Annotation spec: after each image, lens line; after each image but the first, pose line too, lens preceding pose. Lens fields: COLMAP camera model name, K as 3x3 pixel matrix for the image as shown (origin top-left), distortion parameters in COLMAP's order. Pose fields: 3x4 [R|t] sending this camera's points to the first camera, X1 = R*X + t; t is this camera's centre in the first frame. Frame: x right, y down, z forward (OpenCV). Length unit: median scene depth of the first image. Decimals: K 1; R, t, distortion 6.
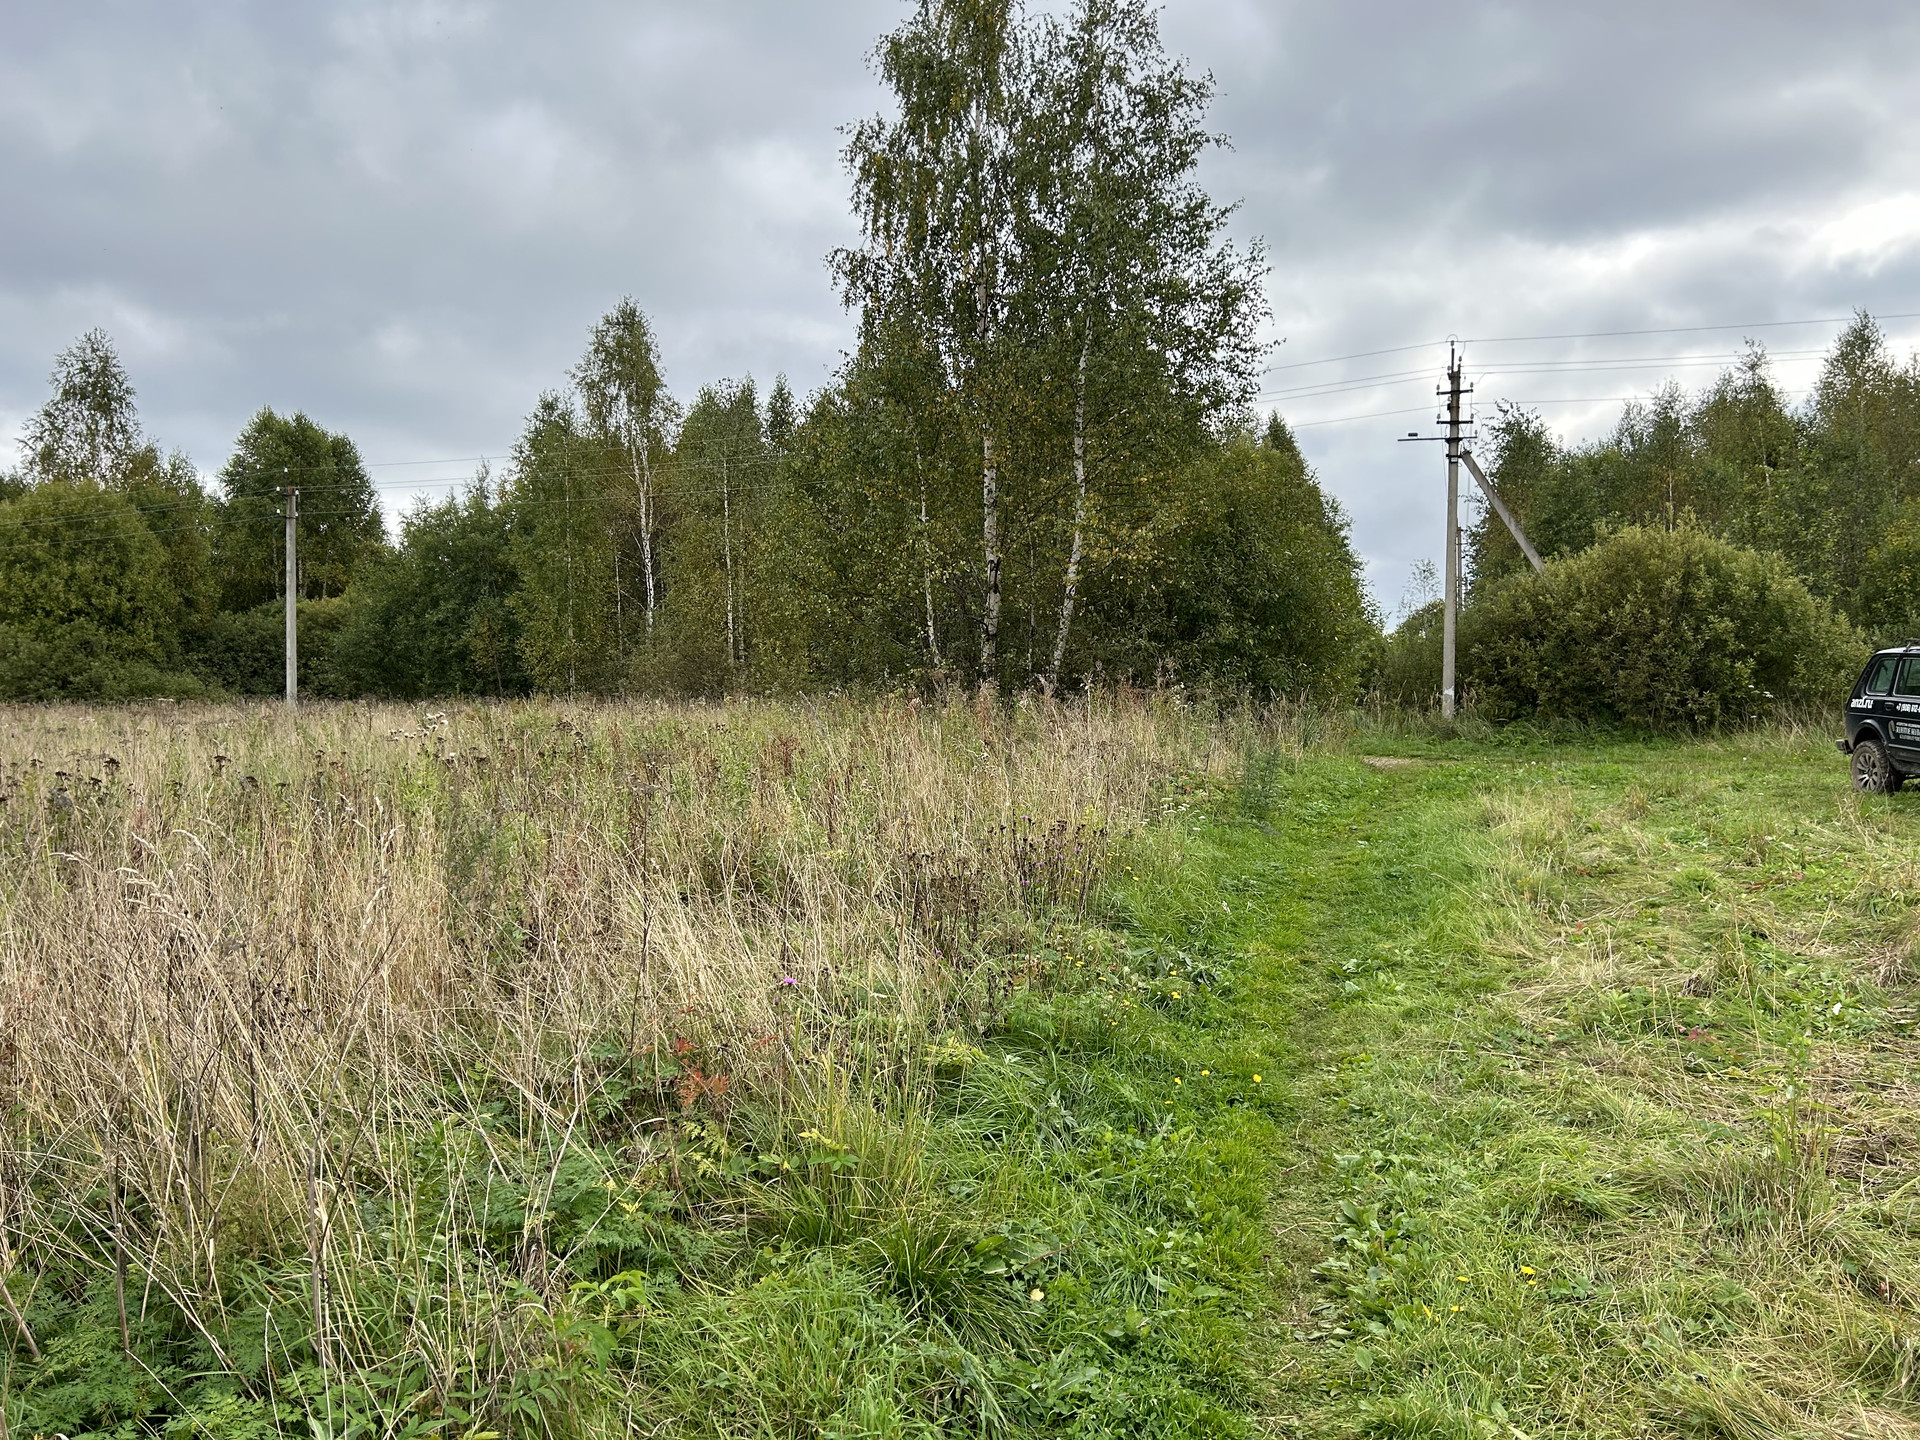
lens RADIAL K [[1424.6, 0, 950.9], [0, 1424.6, 730.0], [0, 0, 1]] dist [0.066237, -0.073625]
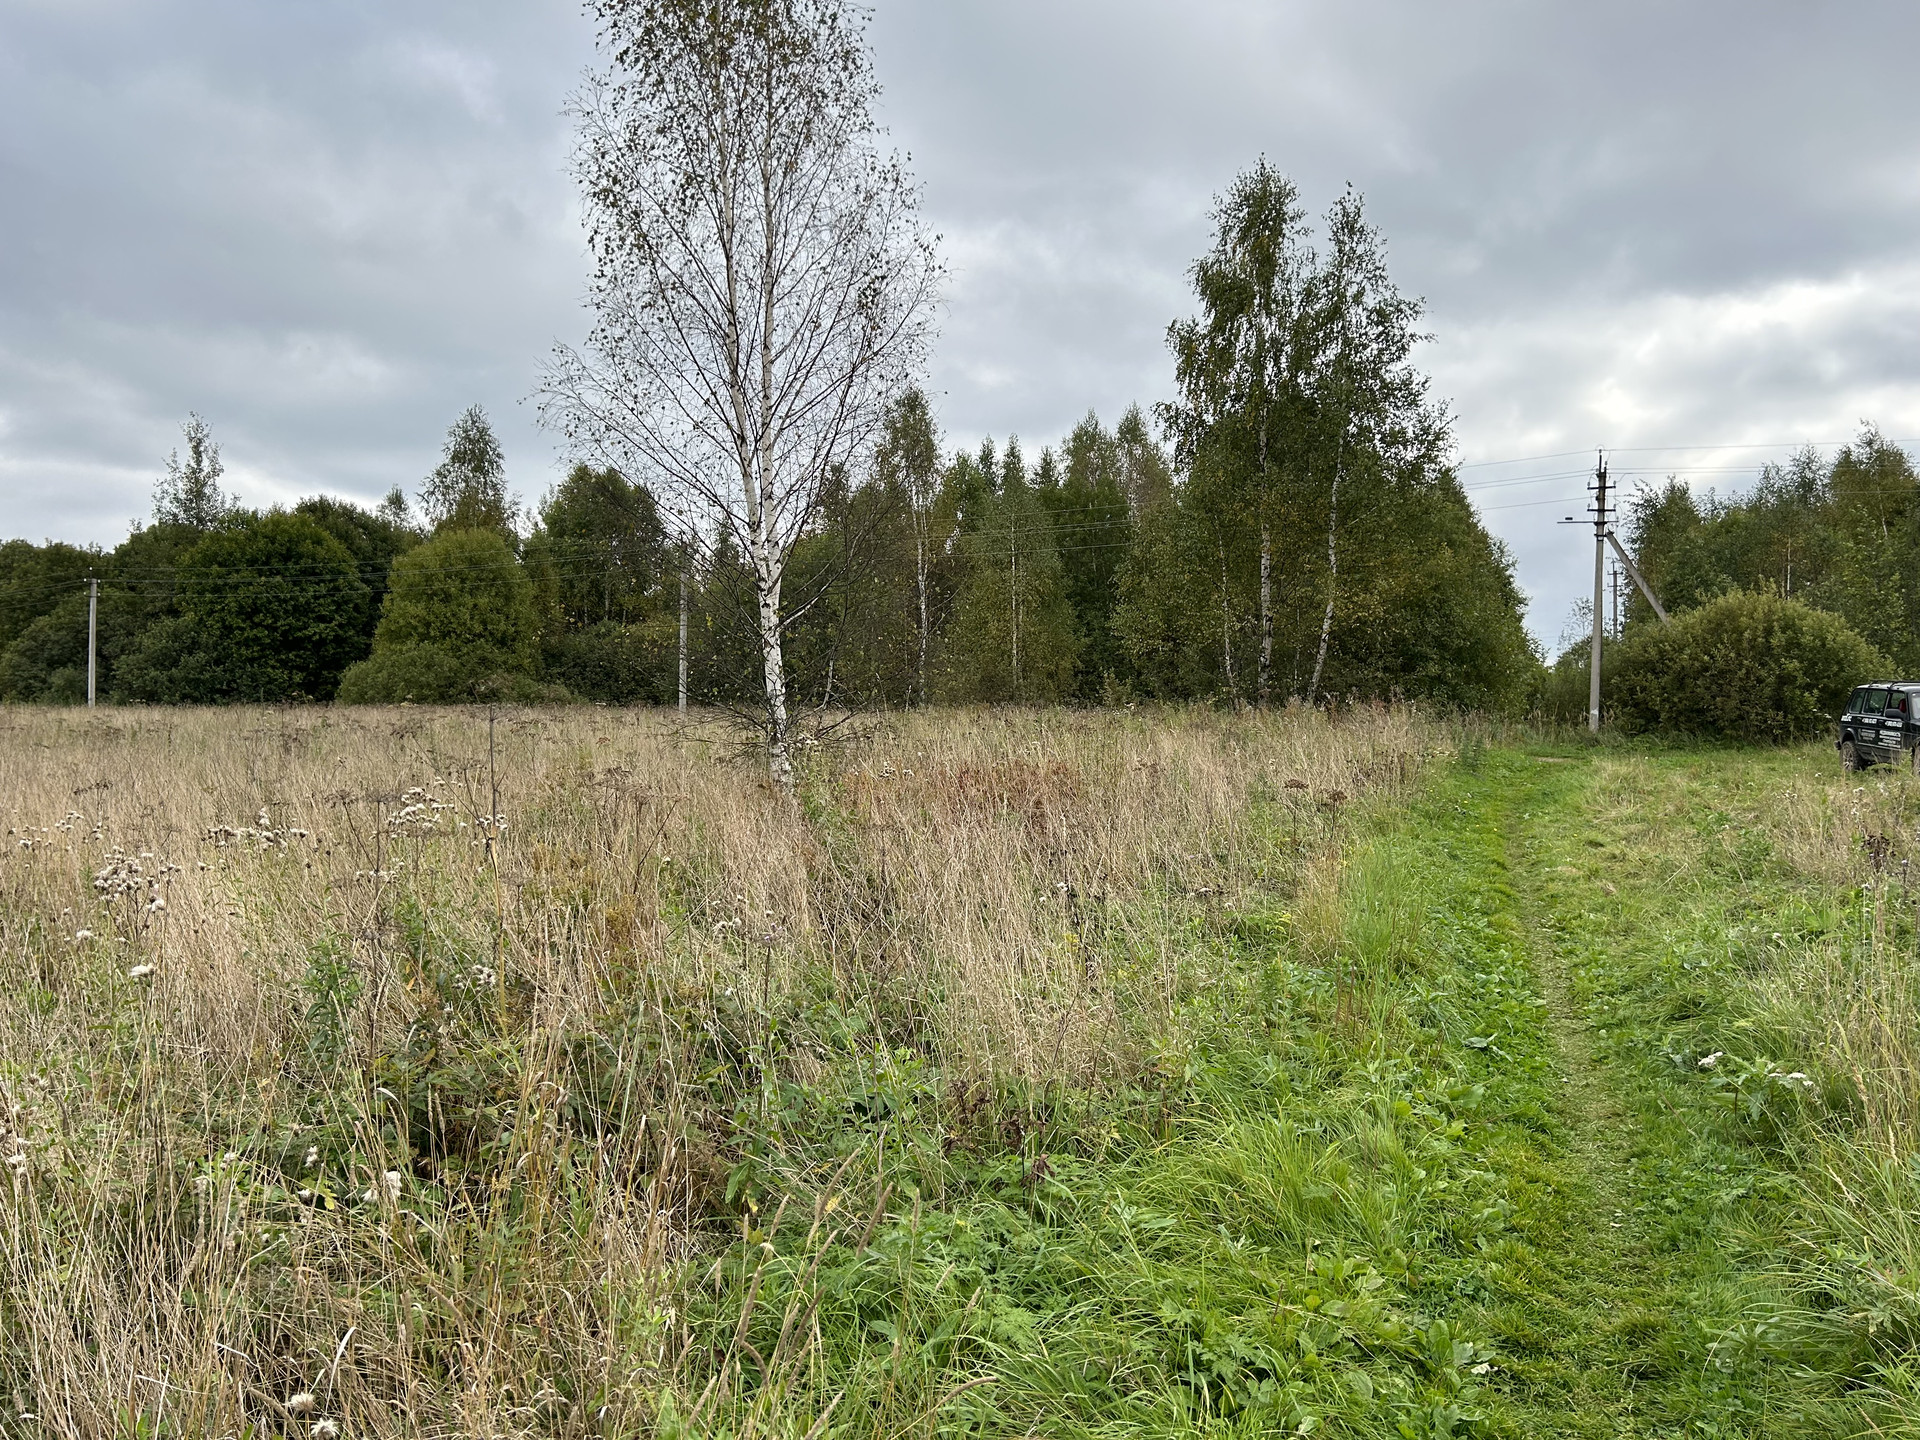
lens RADIAL K [[1424.6, 0, 966.2], [0, 1424.6, 725.6], [0, 0, 1]] dist [0.066237, -0.073625]
pose [[0.995802, 0.016636, -0.090014, -0.144665], [-0.018090, 0.999718, -0.015357, 0.022263], [0.089733, 0.016921, 0.995822, -0.488268]]
